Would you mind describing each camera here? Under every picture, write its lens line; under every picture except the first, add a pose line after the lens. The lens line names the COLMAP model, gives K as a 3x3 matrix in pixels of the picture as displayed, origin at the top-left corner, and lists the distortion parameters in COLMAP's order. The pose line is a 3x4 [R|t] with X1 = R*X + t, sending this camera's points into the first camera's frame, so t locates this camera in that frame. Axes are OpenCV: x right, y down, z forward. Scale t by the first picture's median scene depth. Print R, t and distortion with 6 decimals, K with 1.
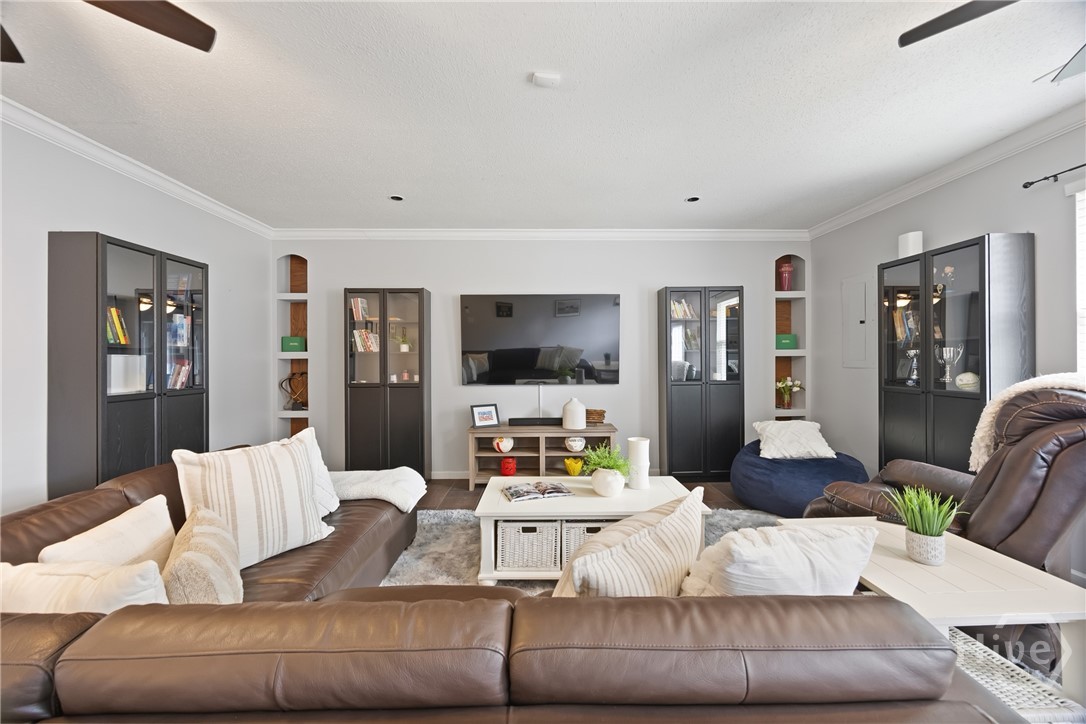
lens RADIAL K [[416.7, 0, 547.5], [0, 416.7, 357.4], [0, 0, 1]] dist [-0.001773, -0.000023]
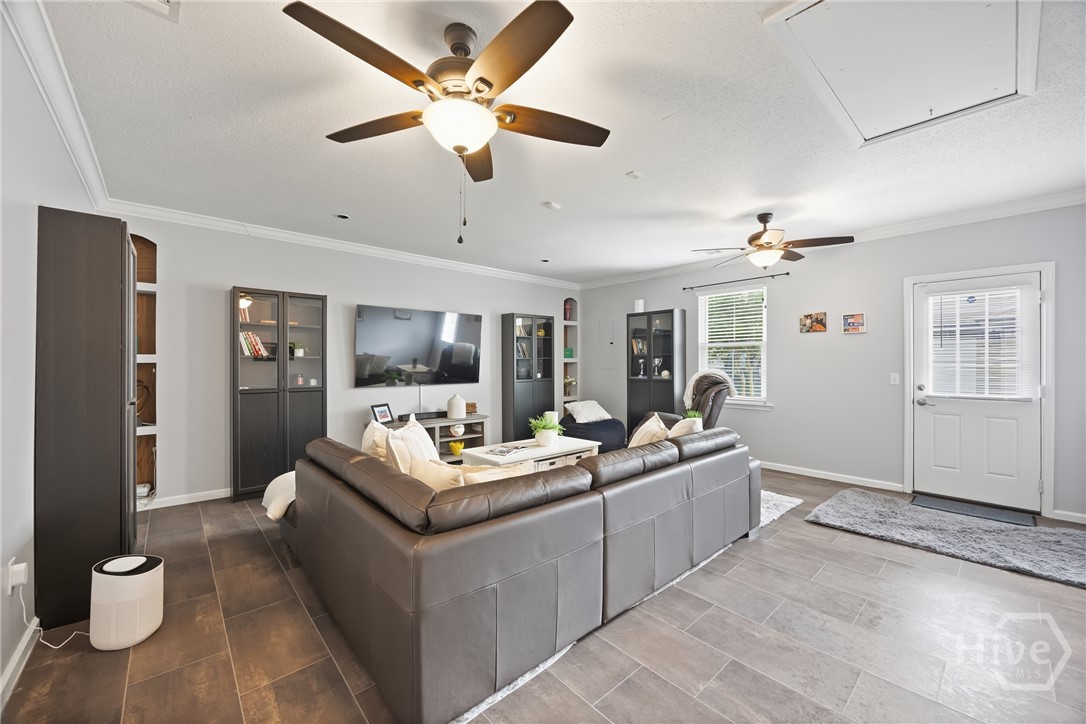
lens RADIAL K [[429.1, 0, 553.6], [0, 429.1, 362.2], [0, 0, 1]] dist [-0.001176, -0.000072]
pose [[0.744158, 0.004130, 0.667991, -0.590586], [-0.003325, 0.999991, -0.002479, 0.000850], [-0.667996, -0.000376, 0.744165, -0.175328]]
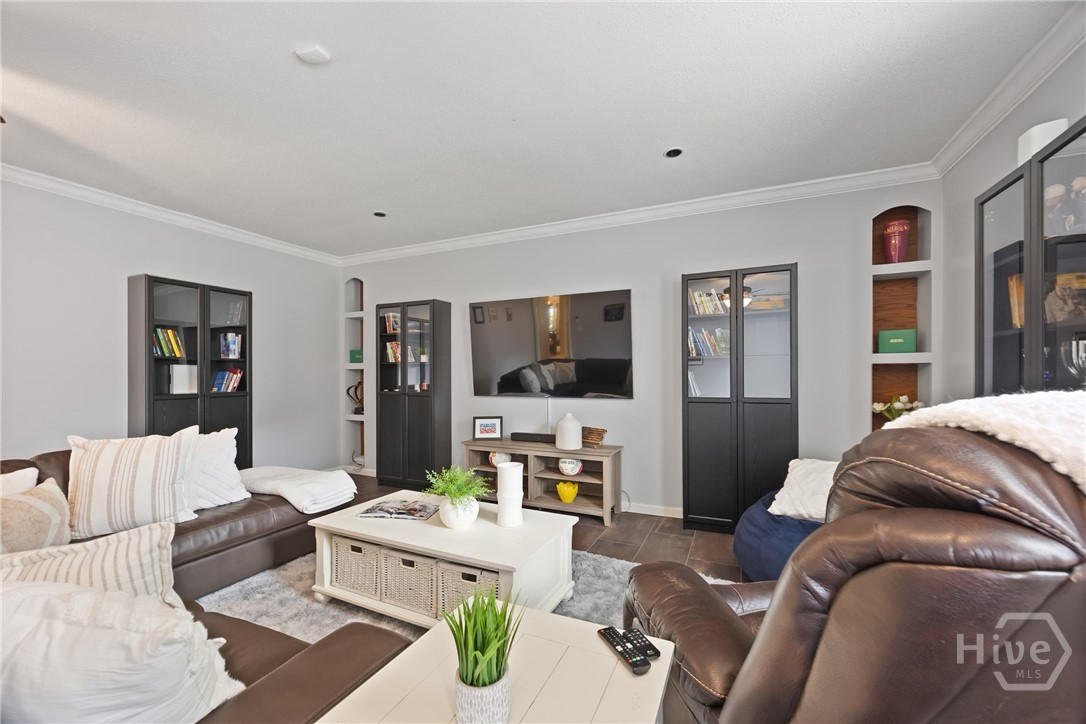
lens RADIAL K [[430.3, 0, 551.9], [0, 430.3, 373.7], [0, 0, 1]] dist [-0.000510, 0.000084]
pose [[0.901350, 0.002067, -0.433086, 0.417170], [0.000982, 0.999976, 0.006817, 0.008828], [0.433090, -0.006570, 0.901327, 0.178024]]
